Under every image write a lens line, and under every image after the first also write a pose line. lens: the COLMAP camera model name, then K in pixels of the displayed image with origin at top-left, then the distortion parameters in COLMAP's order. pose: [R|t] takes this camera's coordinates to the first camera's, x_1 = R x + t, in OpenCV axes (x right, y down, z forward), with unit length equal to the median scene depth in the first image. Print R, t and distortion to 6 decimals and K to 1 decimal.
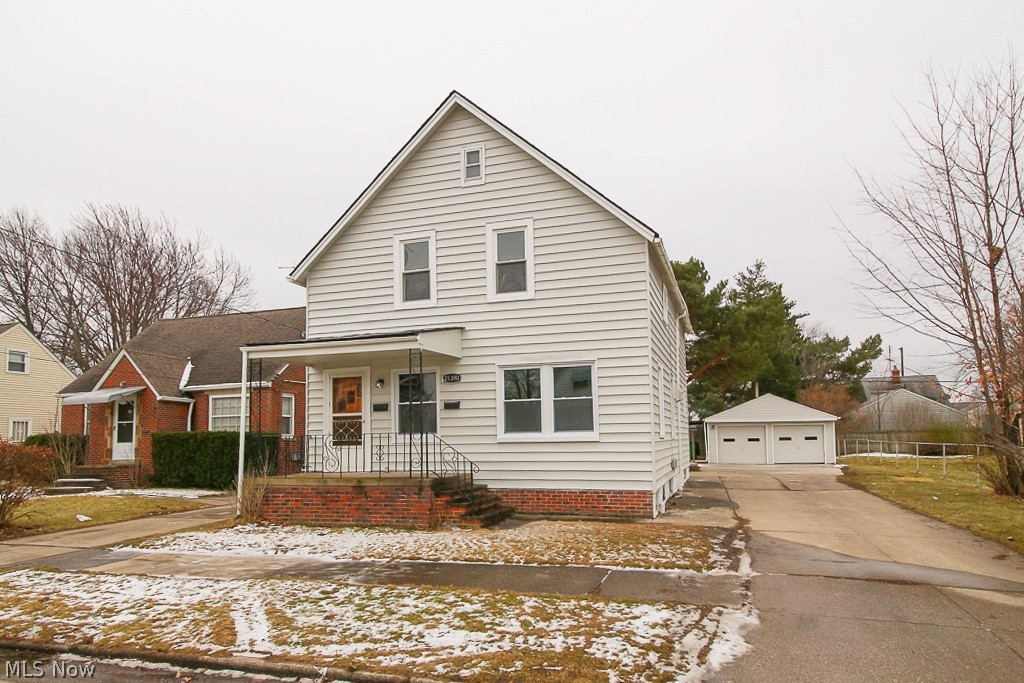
lens RADIAL K [[618.6, 0, 512.4], [0, 618.6, 386.8], [0, 0, 1]] dist [0.032450, -0.001794]
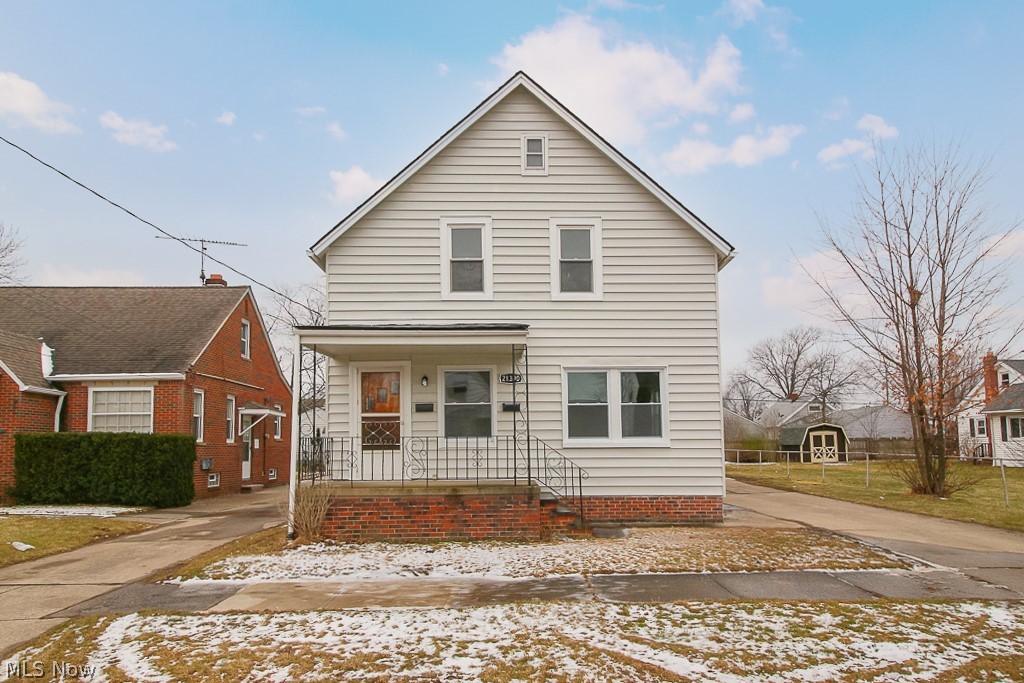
lens RADIAL K [[621.0, 0, 511.2], [0, 621.0, 394.2], [0, 0, 1]] dist [0.031963, -0.002945]
pose [[0.945975, 0.035476, 0.322293, -0.408382], [-0.034763, 0.999364, -0.007968, 0.017608], [-0.322371, -0.003666, 0.946606, 0.118661]]
